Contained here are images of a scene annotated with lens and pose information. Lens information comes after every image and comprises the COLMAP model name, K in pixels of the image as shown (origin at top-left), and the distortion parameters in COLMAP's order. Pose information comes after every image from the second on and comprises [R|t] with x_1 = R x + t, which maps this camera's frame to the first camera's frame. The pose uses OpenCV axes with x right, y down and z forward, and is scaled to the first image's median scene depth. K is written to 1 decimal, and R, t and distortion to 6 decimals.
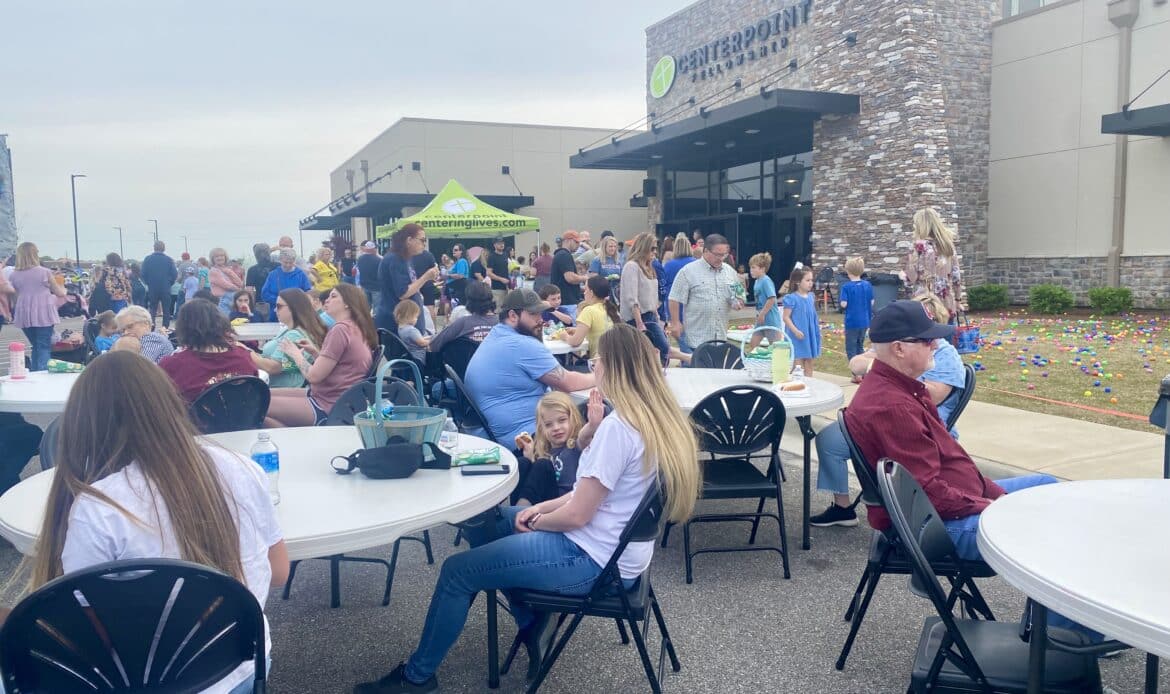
lens RADIAL K [[807.4, 0, 585.0], [0, 807.4, 347.0], [0, 0, 1]] dist [0.094431, -0.199644]
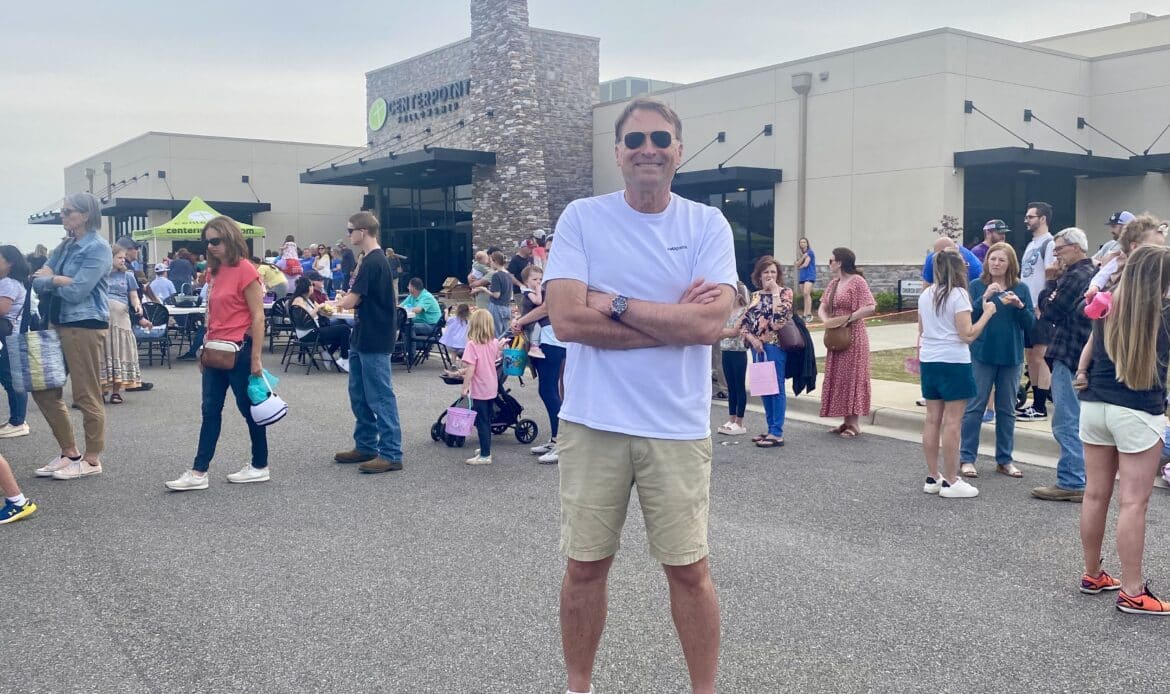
lens RADIAL K [[898.7, 0, 585.0], [0, 898.7, 347.0], [0, 0, 1]] dist [-0.004478, -0.000595]
pose [[0.968794, -0.000232, 0.247867, 0.084710], [0.003214, 0.999927, -0.011625, 0.055057], [-0.247846, 0.012059, 0.968724, -0.551004]]
